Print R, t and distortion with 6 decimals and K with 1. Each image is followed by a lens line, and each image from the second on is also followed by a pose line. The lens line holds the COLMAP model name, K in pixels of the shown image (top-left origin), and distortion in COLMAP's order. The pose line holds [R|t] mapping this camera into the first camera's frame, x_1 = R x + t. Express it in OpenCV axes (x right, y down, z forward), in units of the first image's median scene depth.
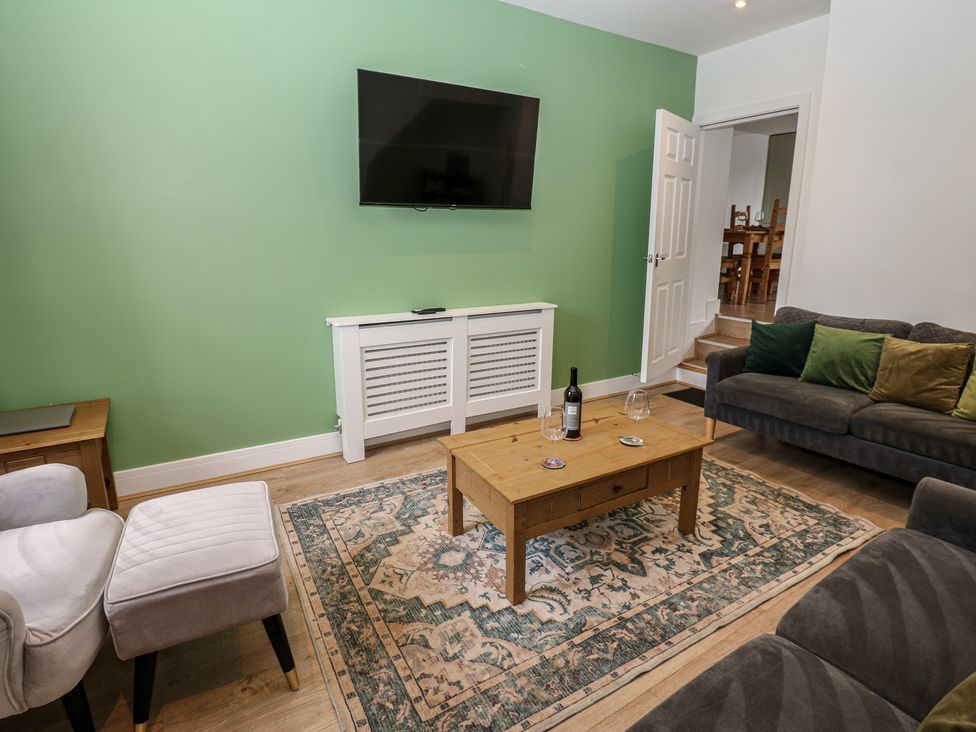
lens RADIAL K [[519.4, 0, 494.8], [0, 519.4, 361.6], [0, 0, 1]] dist [-0.004010, -0.012628]
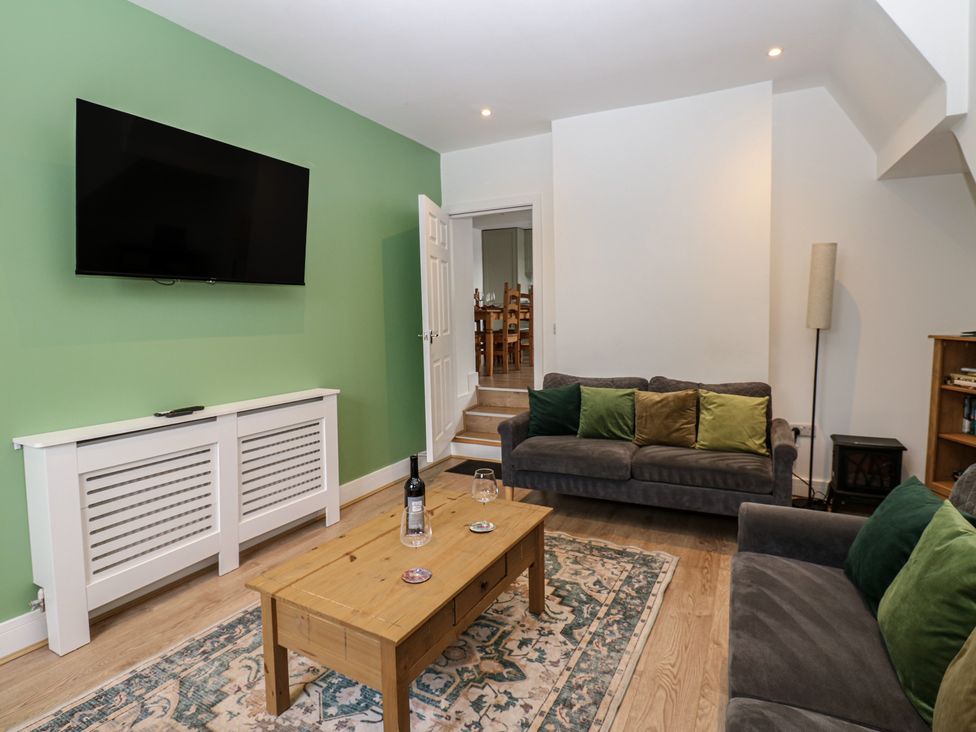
lens RADIAL K [[519.4, 0, 493.0], [0, 519.4, 357.0], [0, 0, 1]] dist [-0.004010, -0.012628]
pose [[0.856858, -0.054976, 0.512613, -0.133160], [0.139407, 0.981965, -0.127714, -0.016884], [-0.496346, 0.180894, 0.849069, 0.124365]]
